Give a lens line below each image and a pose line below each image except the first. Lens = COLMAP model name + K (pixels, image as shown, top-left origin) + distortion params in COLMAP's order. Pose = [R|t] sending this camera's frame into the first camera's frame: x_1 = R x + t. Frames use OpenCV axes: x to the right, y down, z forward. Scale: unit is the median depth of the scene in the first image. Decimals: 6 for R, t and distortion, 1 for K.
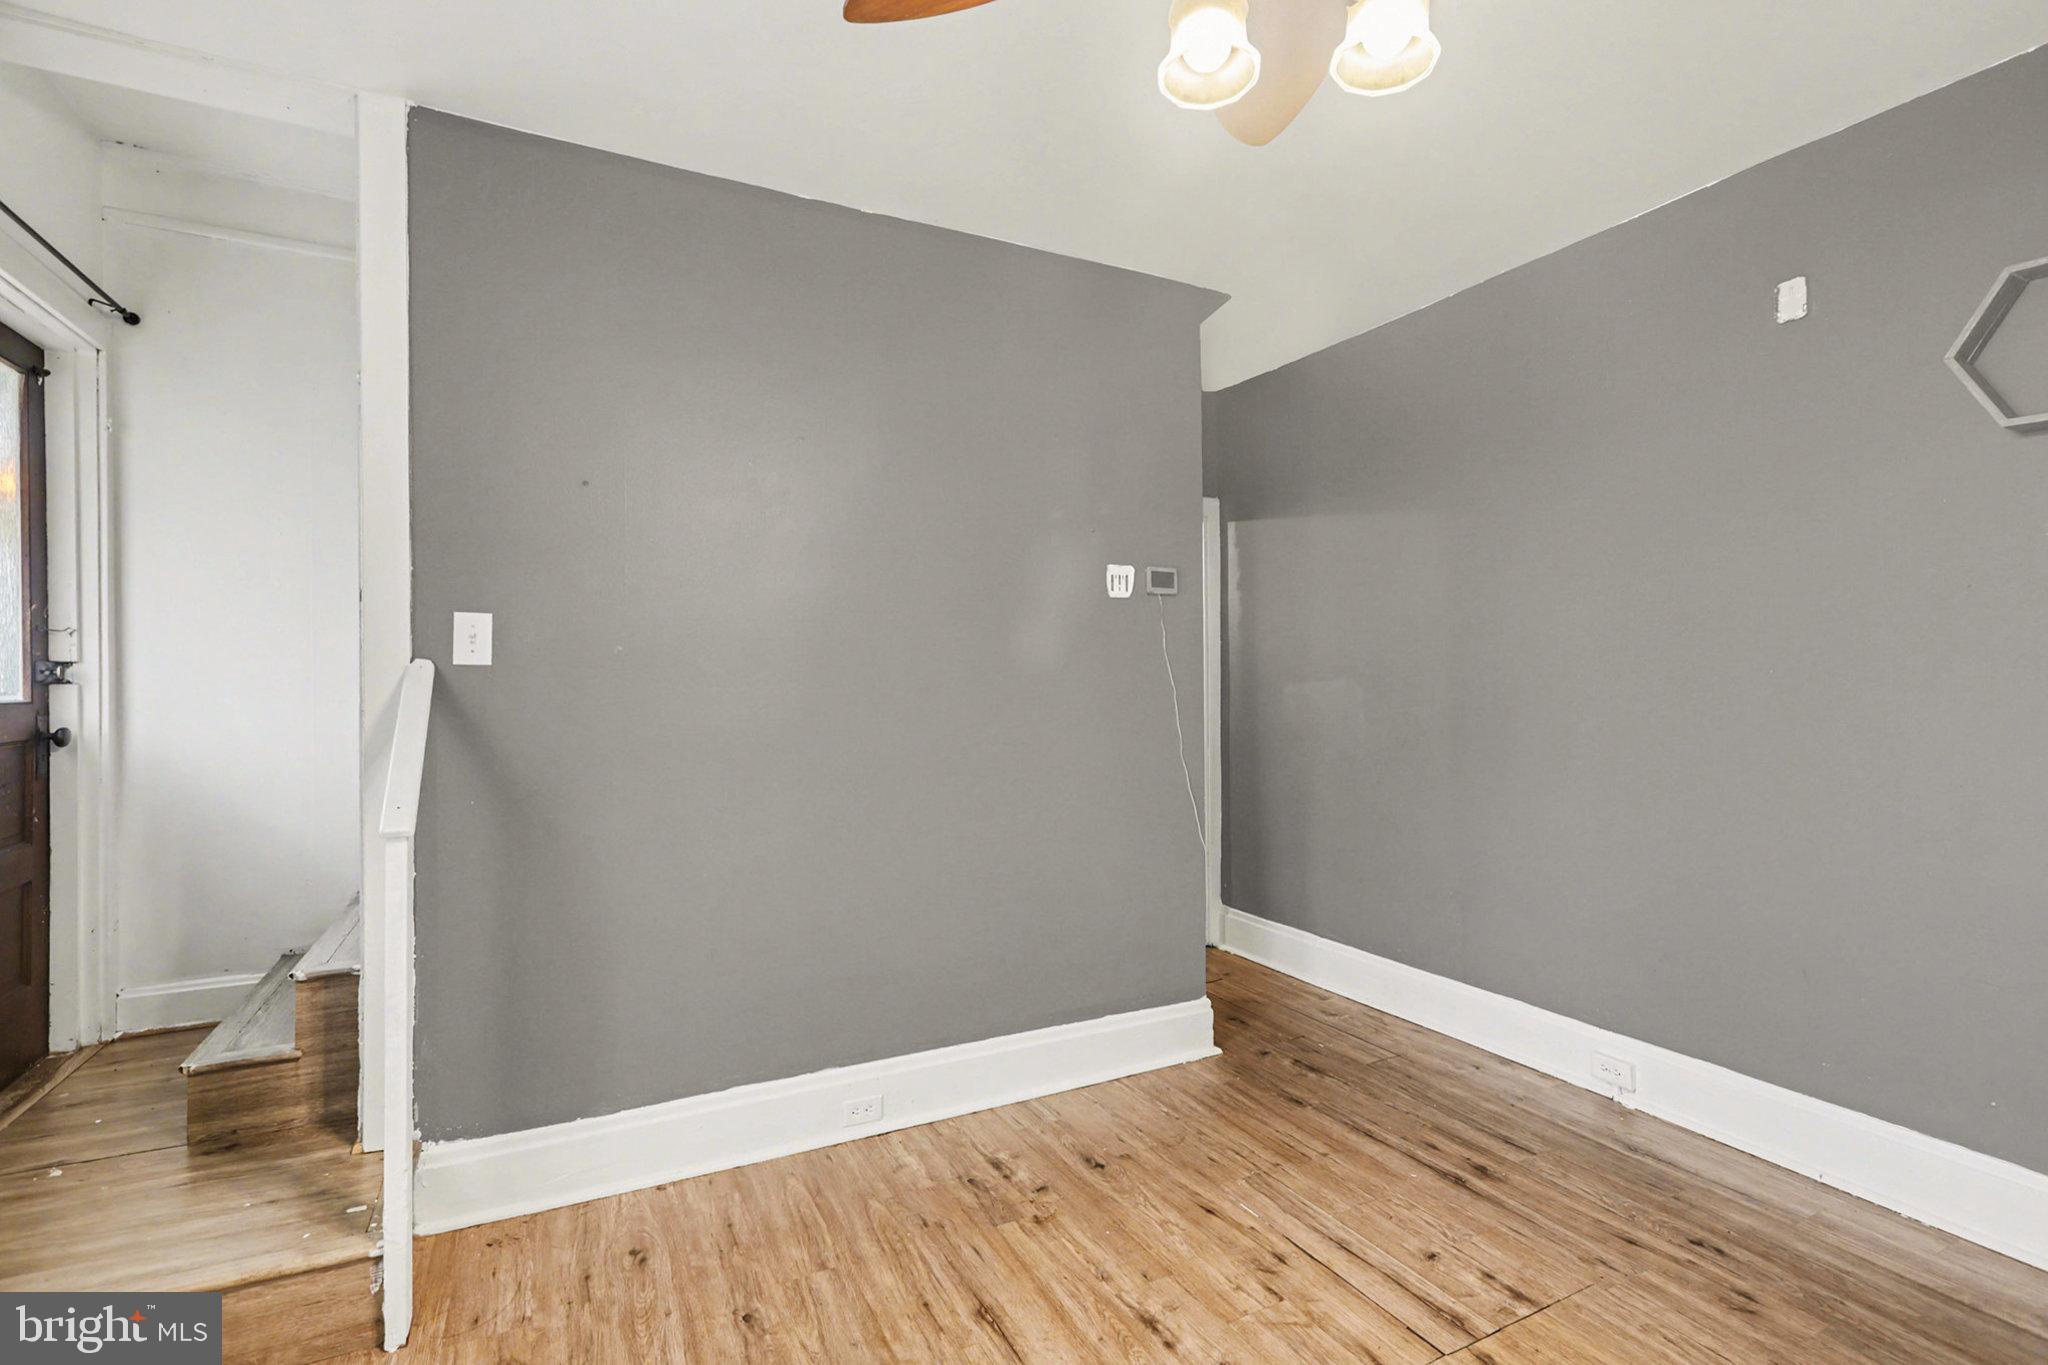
lens RADIAL K [[931.6, 0, 1017.8], [0, 931.6, 628.5], [0, 0, 1]] dist [-0.010756, -0.000233]
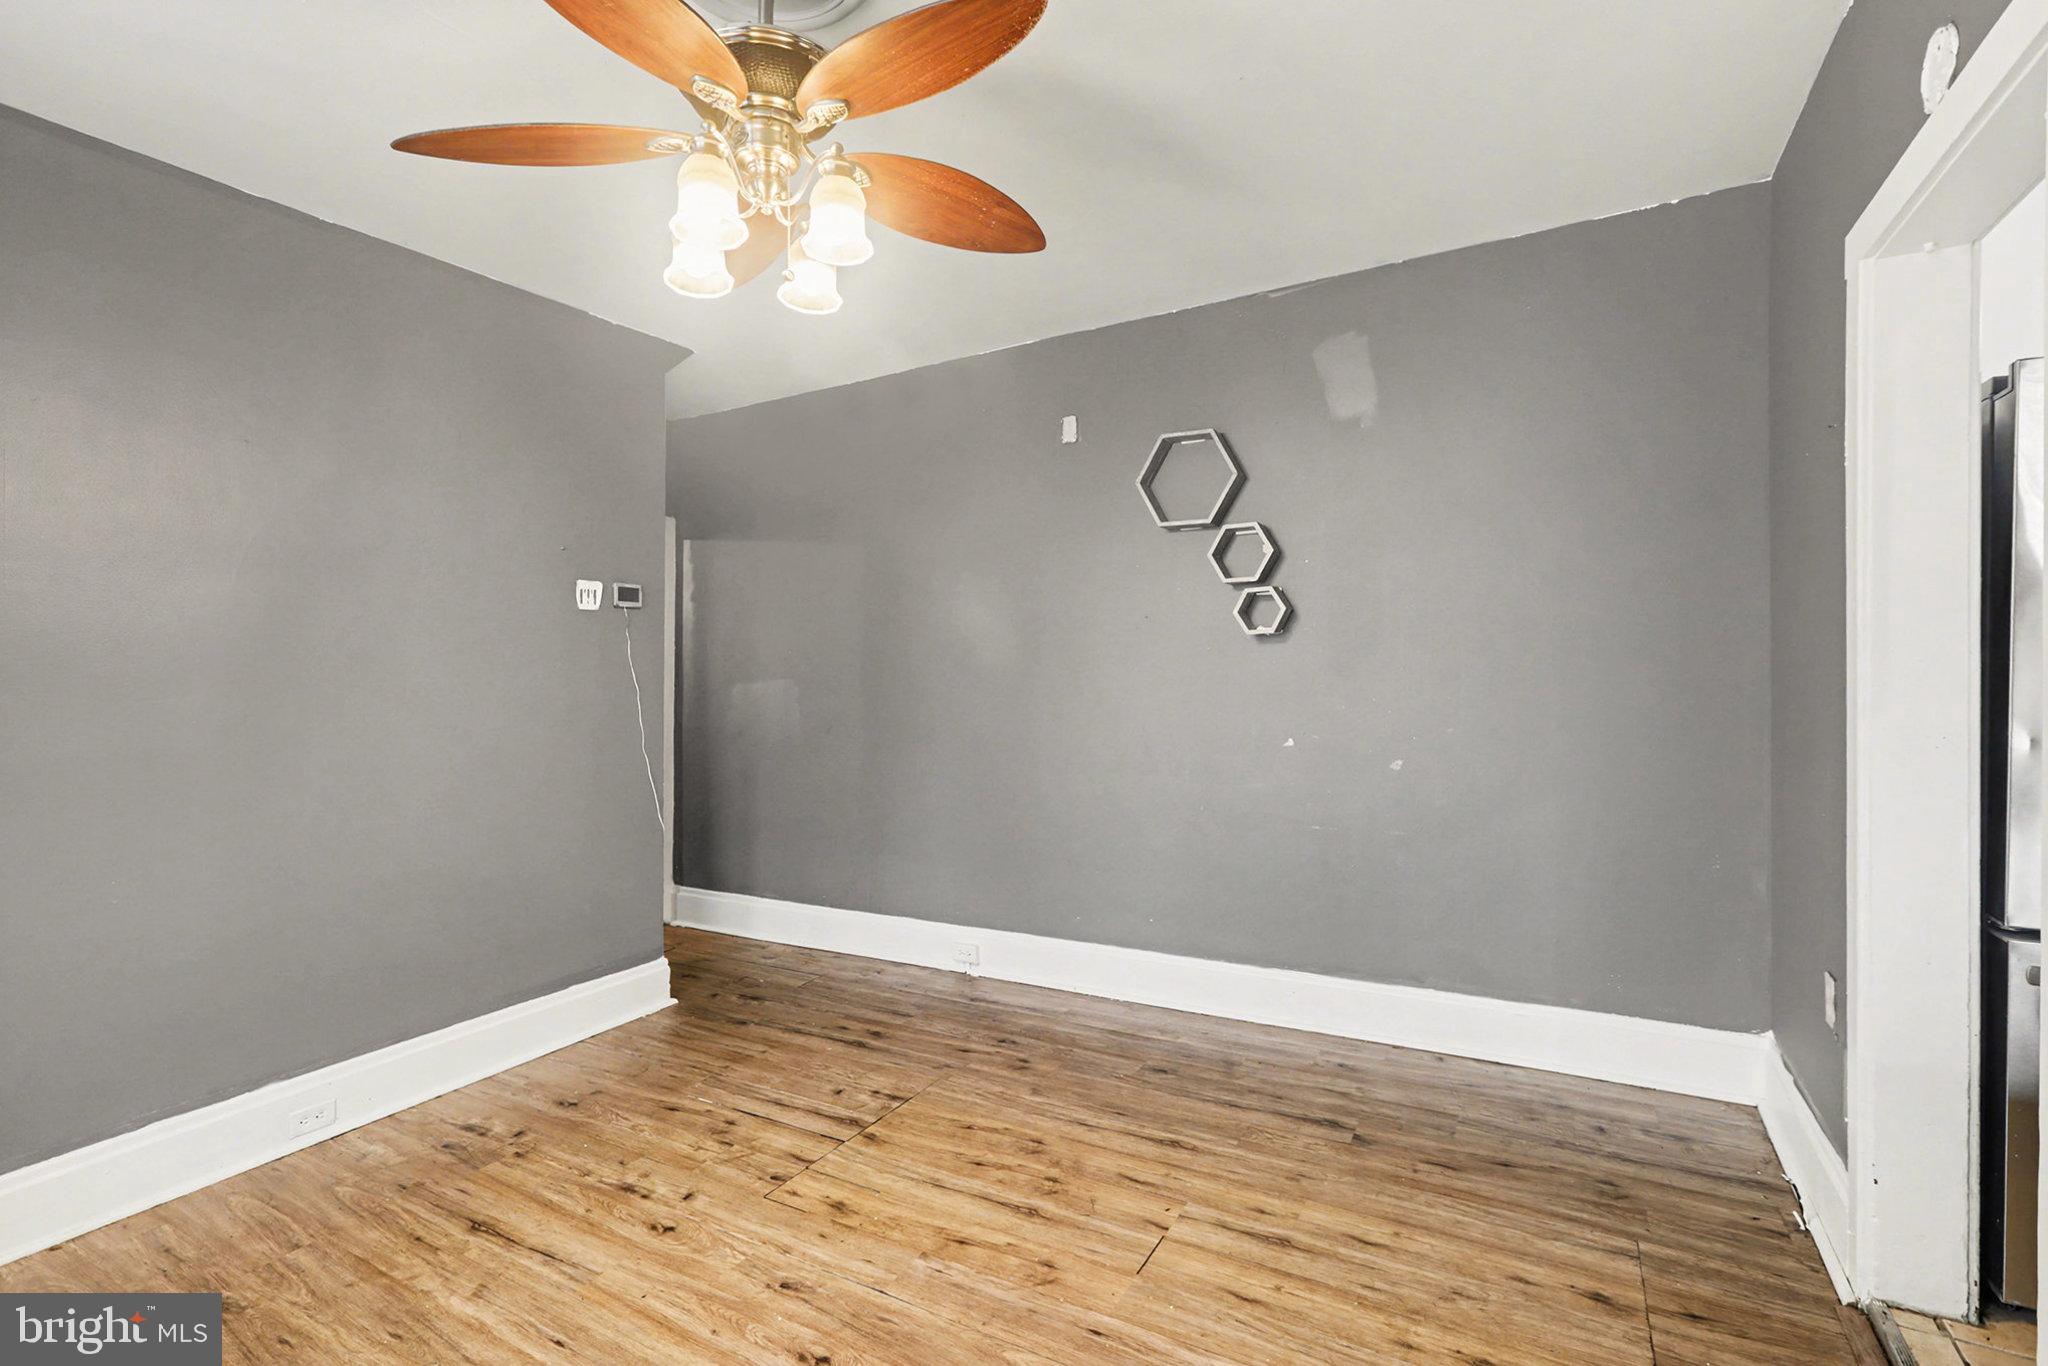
lens RADIAL K [[931.6, 0, 1017.8], [0, 931.6, 629.0], [0, 0, 1]] dist [-0.010756, -0.000233]
pose [[0.836353, 0.010876, 0.548083, -0.088821], [-0.012525, 0.999921, -0.000731, -0.020276], [-0.548048, -0.006254, 0.836423, -0.271253]]
